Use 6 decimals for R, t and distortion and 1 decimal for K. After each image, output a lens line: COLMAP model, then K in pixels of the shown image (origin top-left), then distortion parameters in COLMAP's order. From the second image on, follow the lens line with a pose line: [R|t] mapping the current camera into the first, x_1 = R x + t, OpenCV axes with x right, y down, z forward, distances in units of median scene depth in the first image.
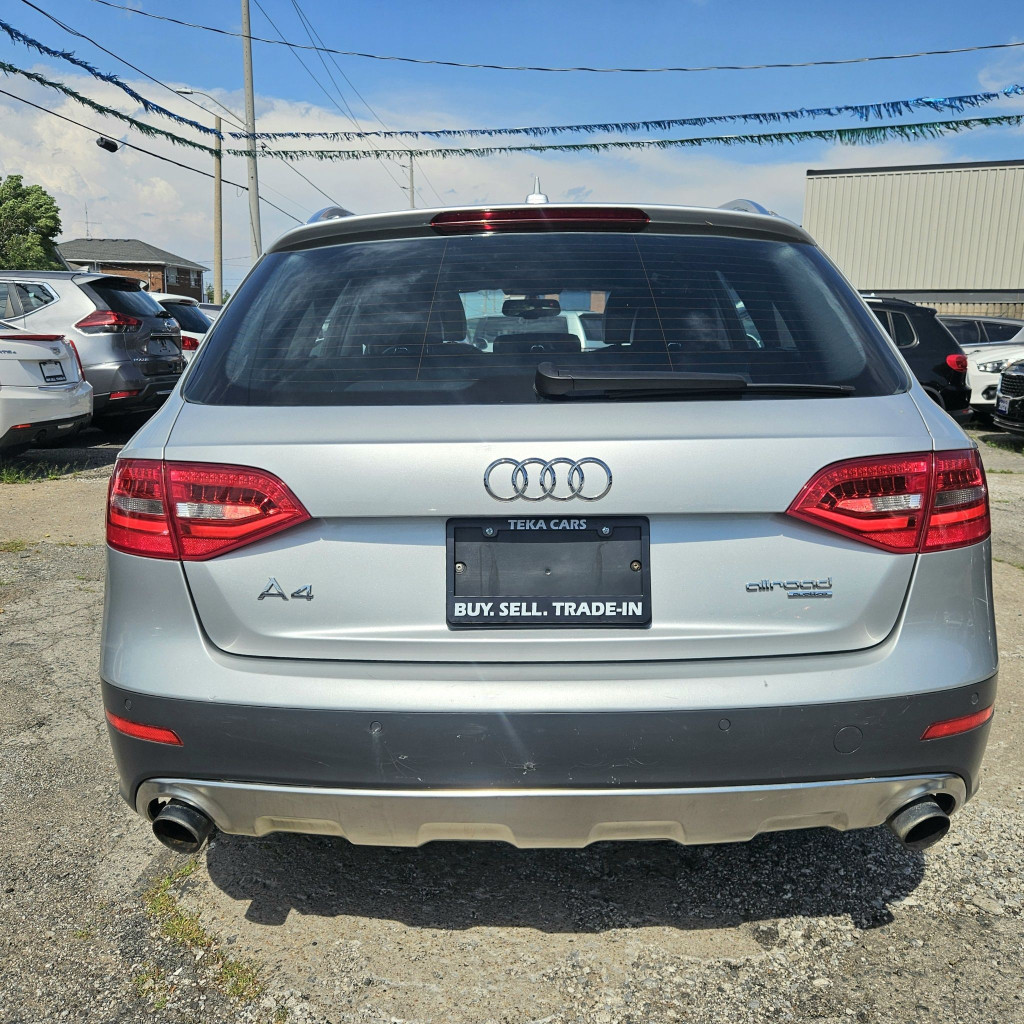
lens RADIAL K [[934.5, 0, 492.4], [0, 934.5, 513.5], [0, 0, 1]] dist [0.082307, -0.088566]
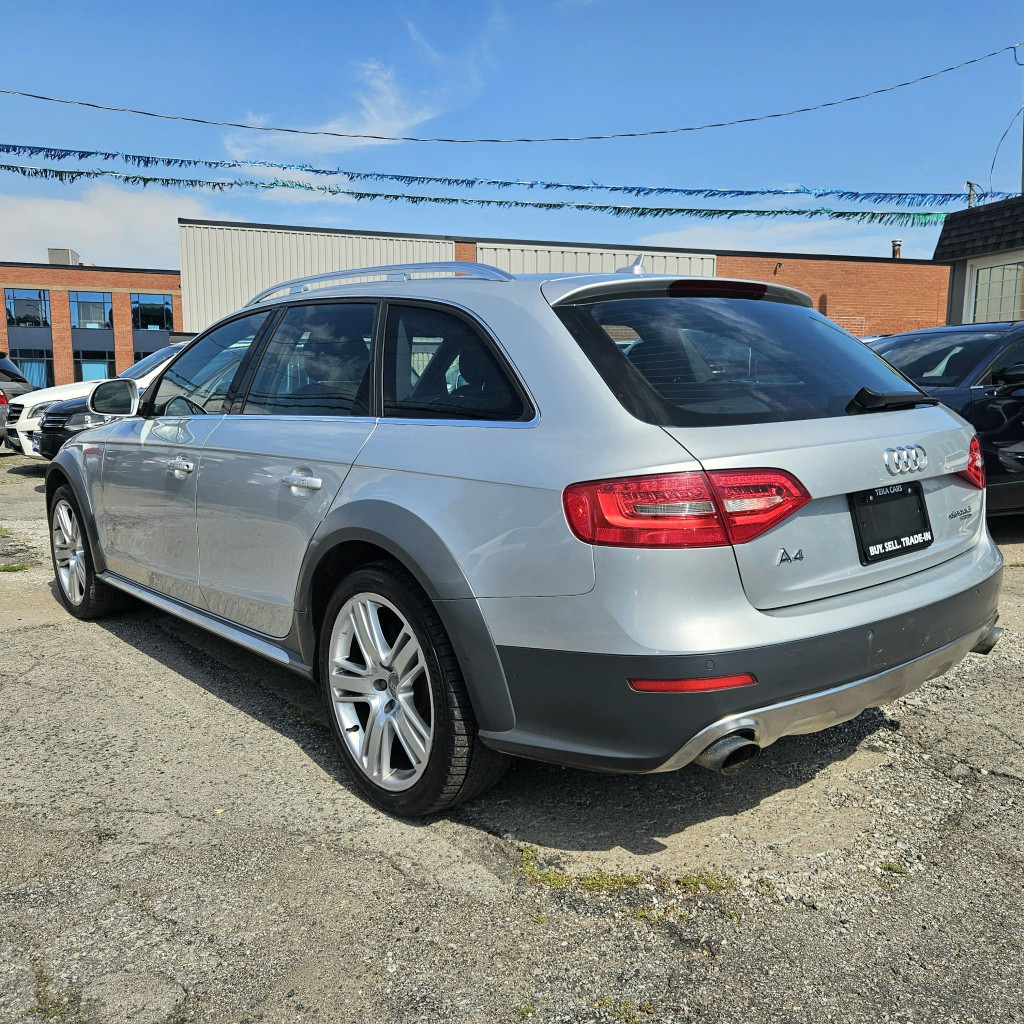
lens RADIAL K [[934.5, 0, 492.4], [0, 934.5, 513.5], [0, 0, 1]] dist [0.082307, -0.088566]
pose [[0.751884, -0.103392, 0.651138, -1.191784], [0.130317, 0.991448, 0.006949, -0.039075], [-0.646288, 0.079630, 0.758928, 0.179860]]
